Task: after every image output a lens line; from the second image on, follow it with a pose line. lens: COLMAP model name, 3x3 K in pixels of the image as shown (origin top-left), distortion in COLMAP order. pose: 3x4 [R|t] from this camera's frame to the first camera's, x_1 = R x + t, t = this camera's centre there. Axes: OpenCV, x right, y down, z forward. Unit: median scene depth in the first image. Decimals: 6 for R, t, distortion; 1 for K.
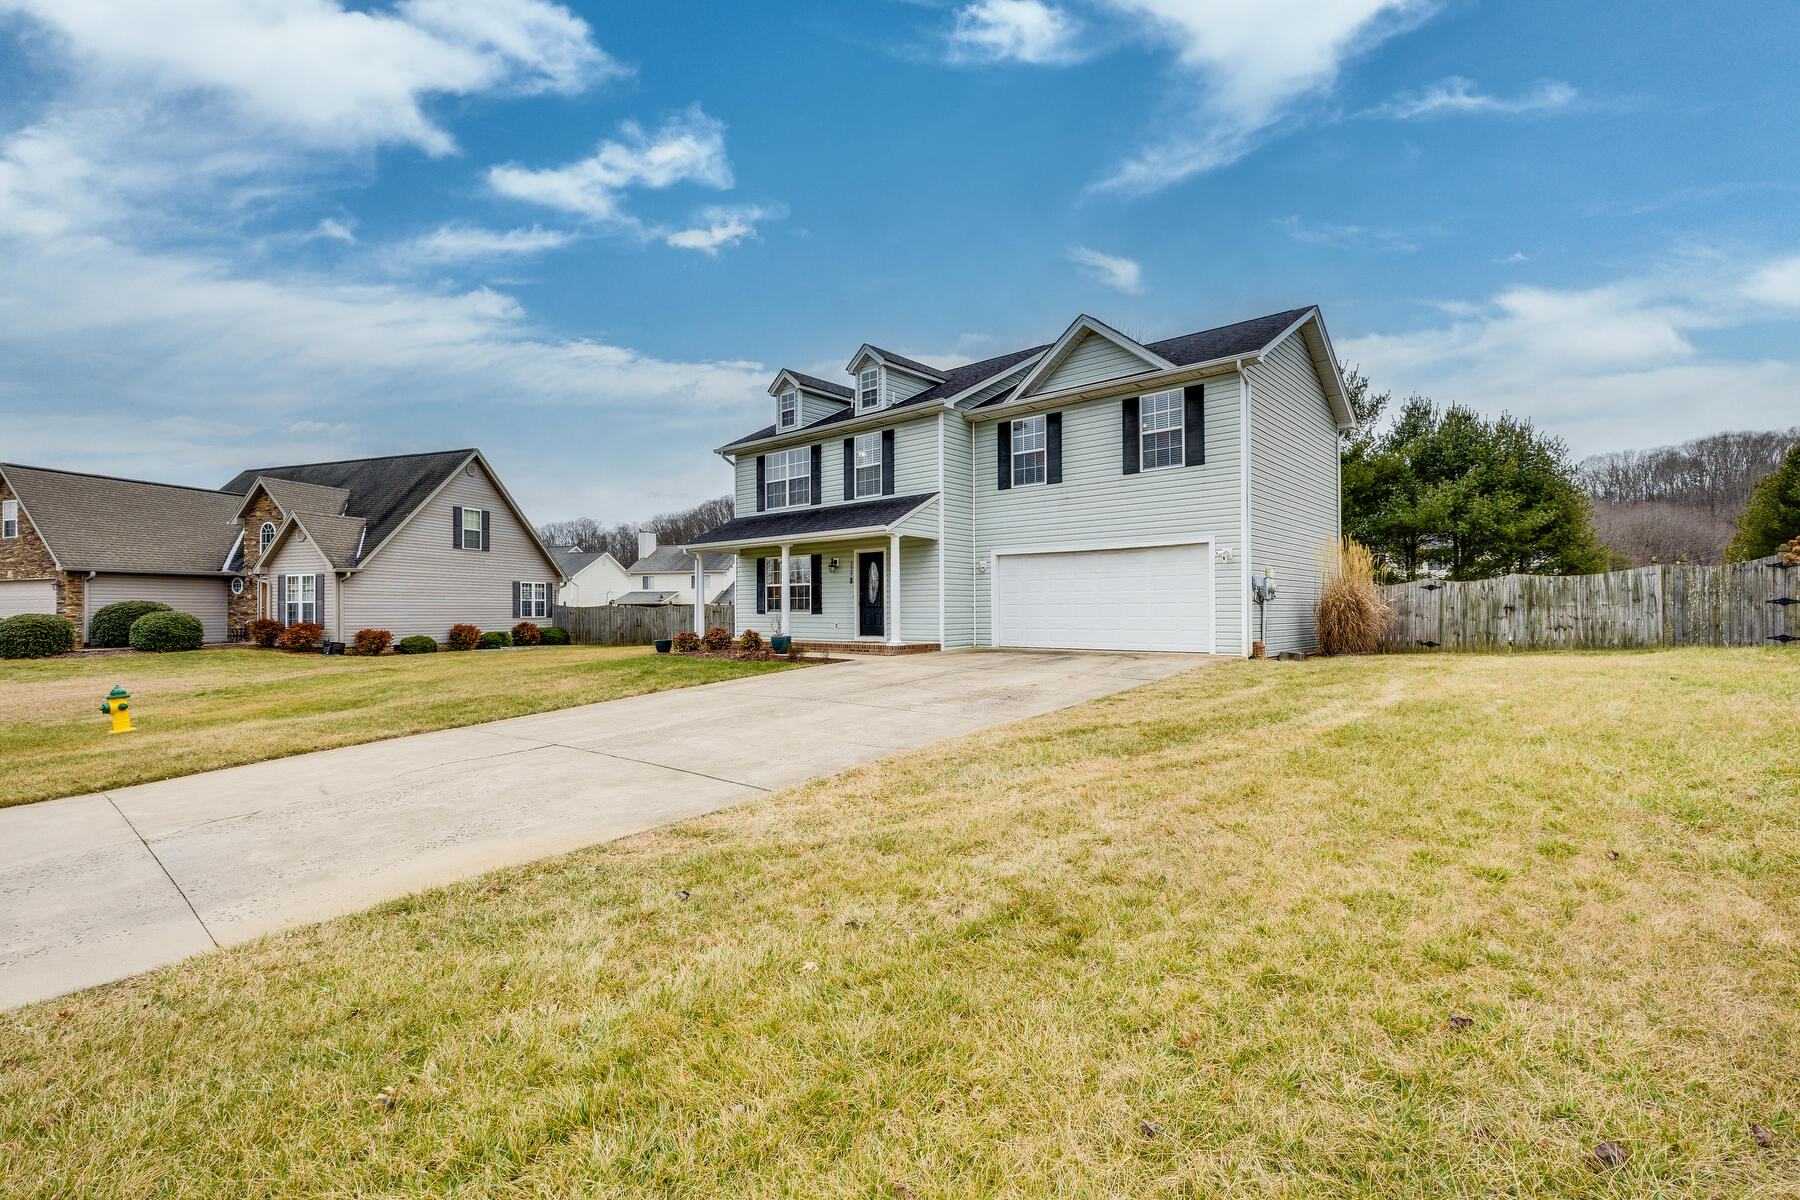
lens RADIAL K [[808.2, 0, 905.3], [0, 808.2, 610.6], [0, 0, 1]] dist [-0.012051, -0.000032]
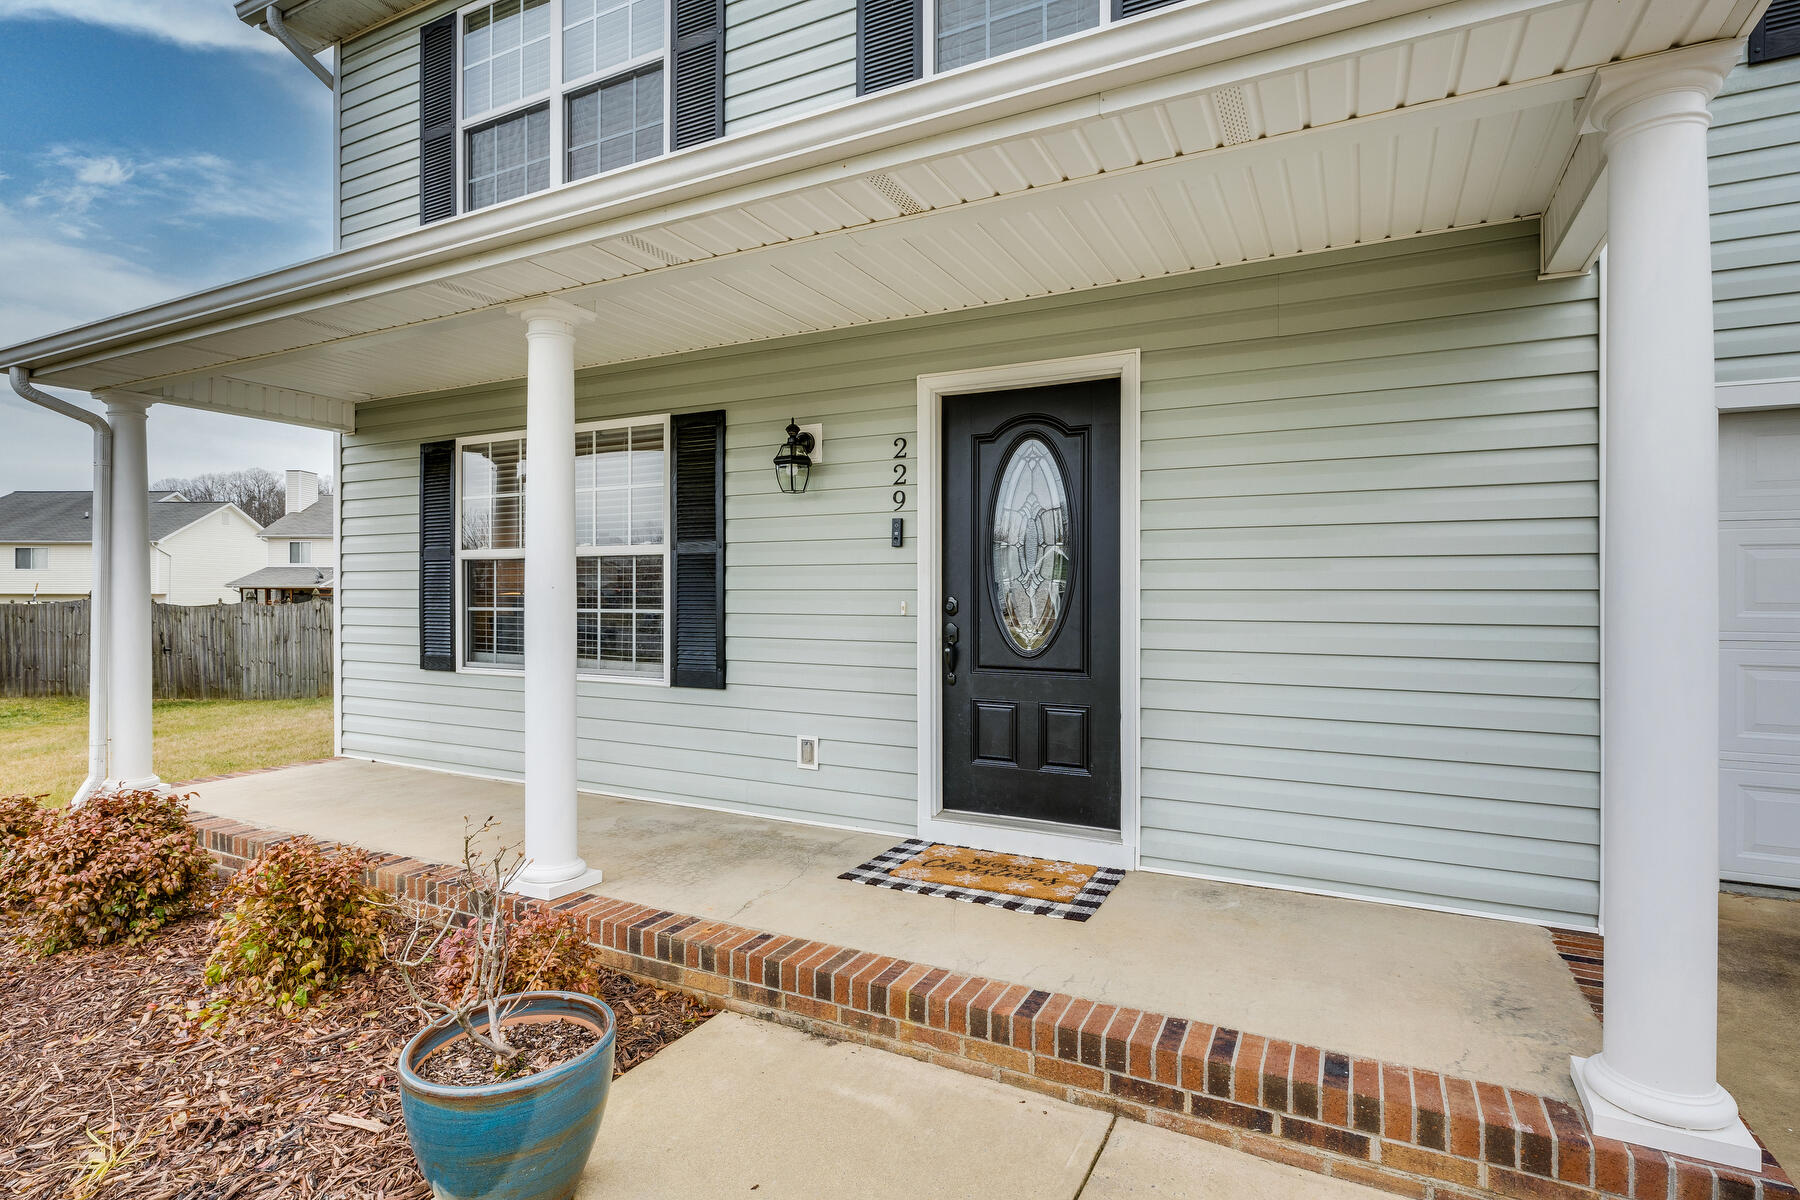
lens RADIAL K [[915.1, 0, 867.1], [0, 915.1, 607.3], [0, 0, 1]] dist [0.001205, 0.000026]
pose [[0.978011, 0.005970, 0.208470, -0.126648], [-0.009140, 0.999857, 0.014249, -0.022625], [-0.208355, -0.015841, 0.977925, 0.812302]]
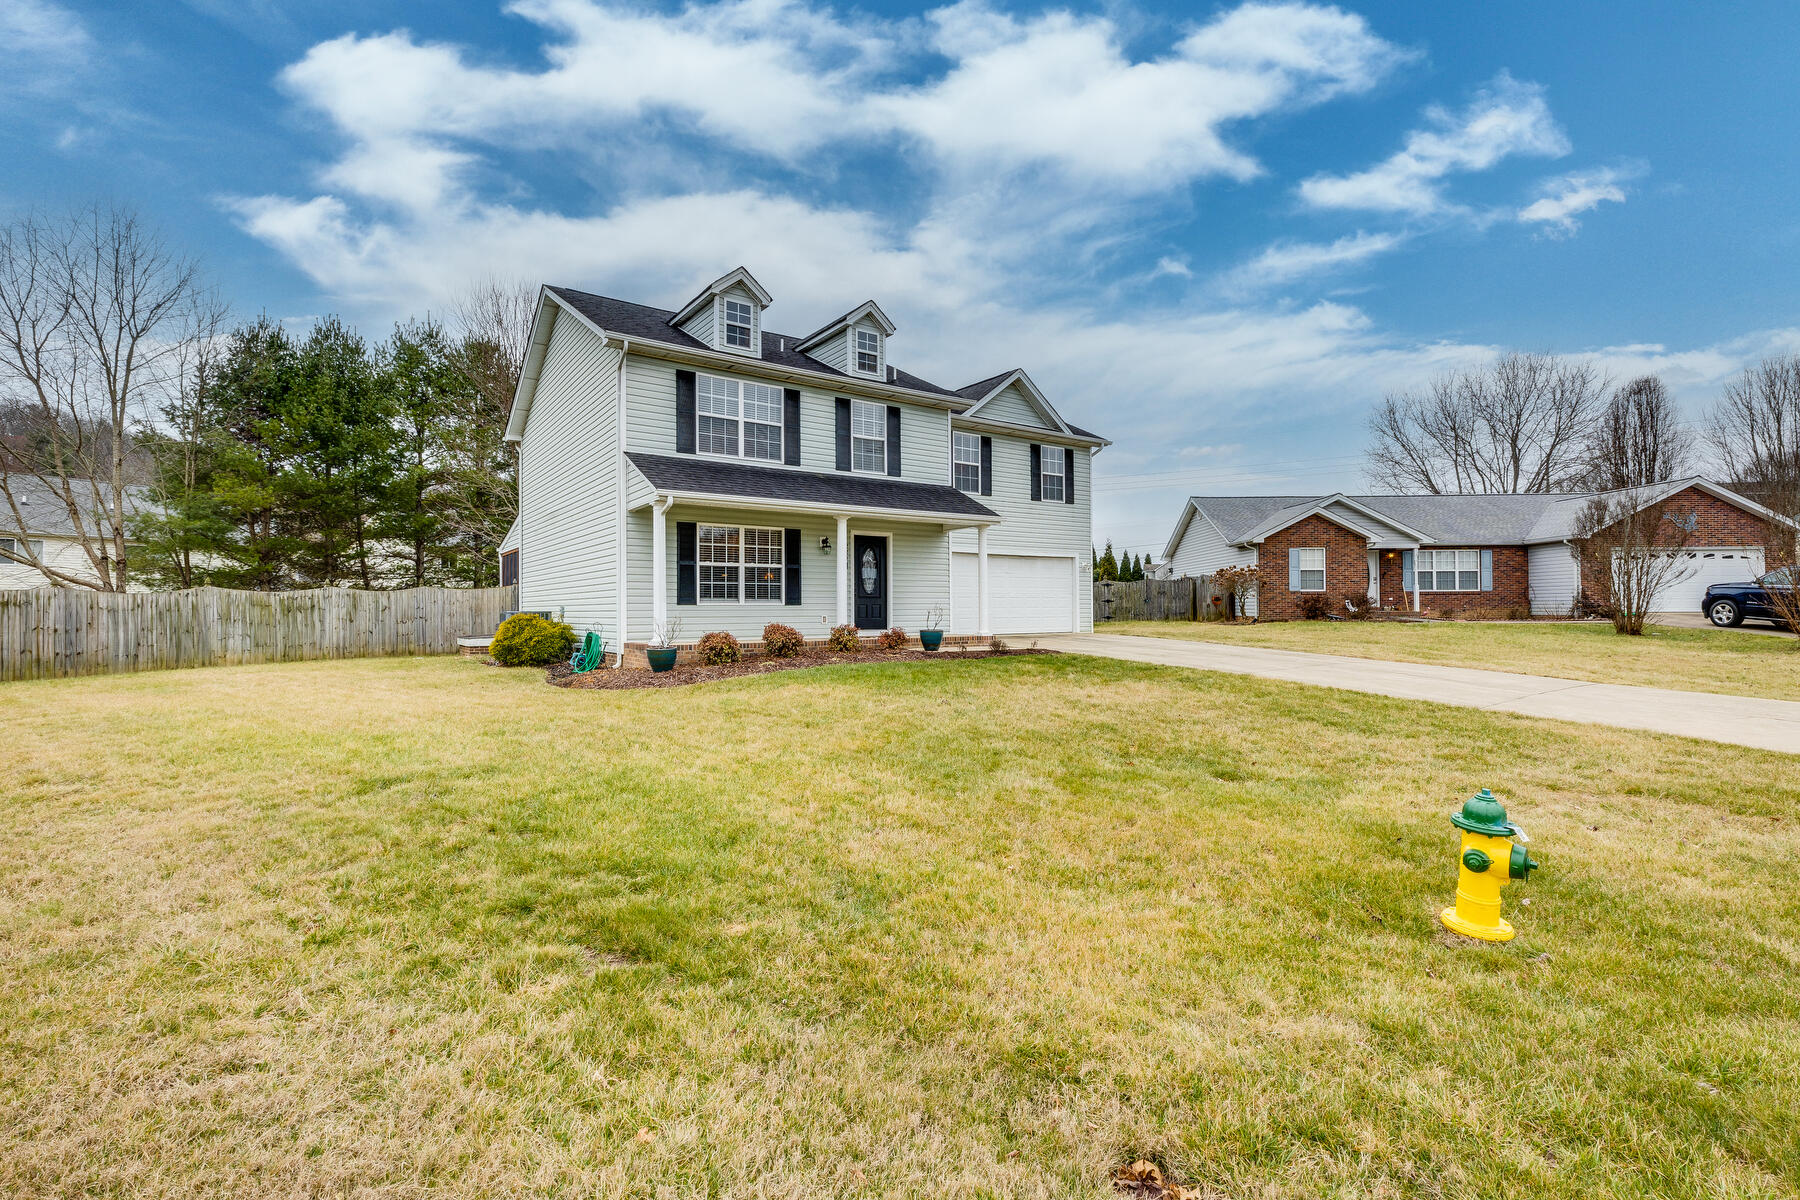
lens RADIAL K [[808.2, 0, 904.5], [0, 808.2, 609.0], [0, 0, 1]] dist [-0.012051, -0.000032]
pose [[0.233002, 0.001802, 0.972475, -0.919401], [-0.000662, 0.999998, -0.001694, 0.010307], [-0.972476, -0.000249, 0.233003, 0.771702]]
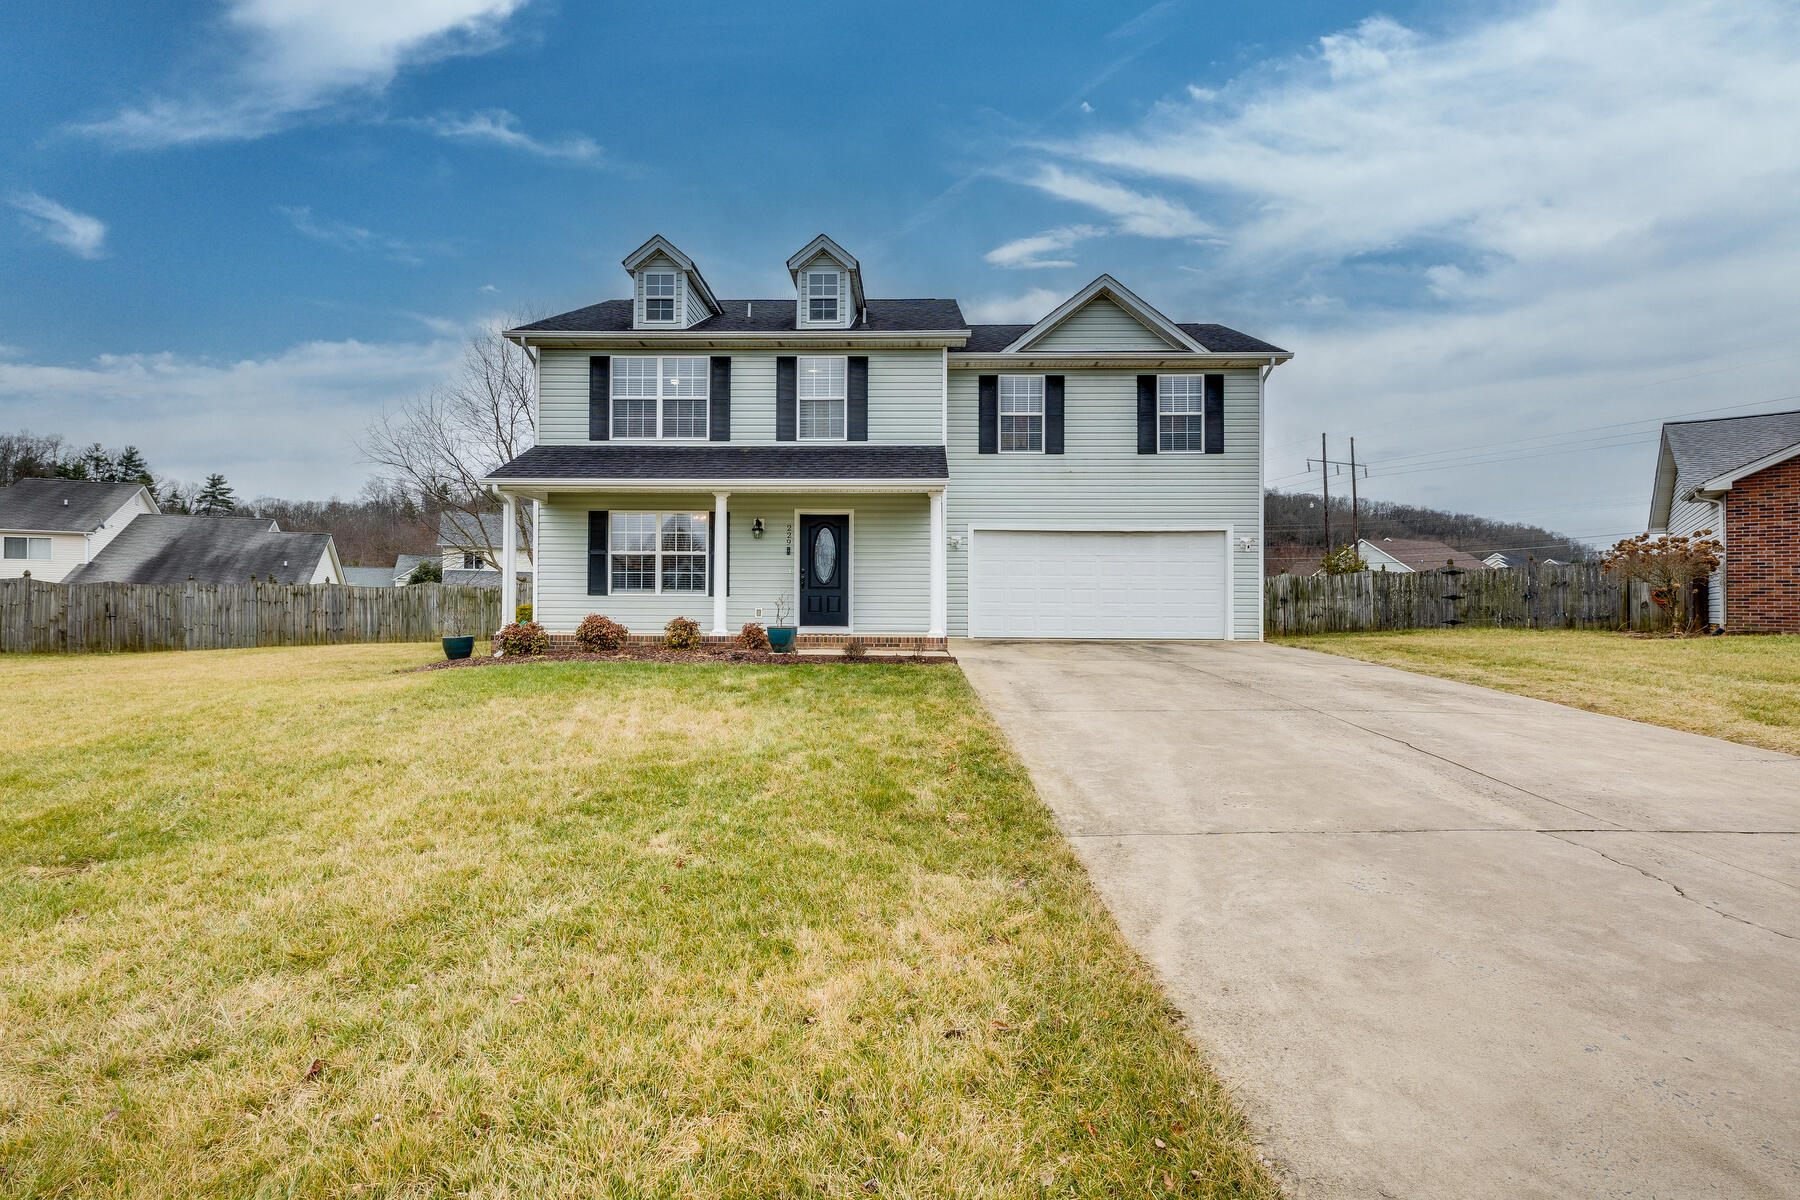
lens RADIAL K [[808.2, 0, 900.3], [0, 808.2, 608.0], [0, 0, 1]] dist [-0.012051, -0.000032]
pose [[0.766336, 0.007713, 0.642394, -0.479109], [-0.011331, 0.999935, 0.001511, 0.012947], [-0.642340, -0.008437, 0.766373, 0.387660]]
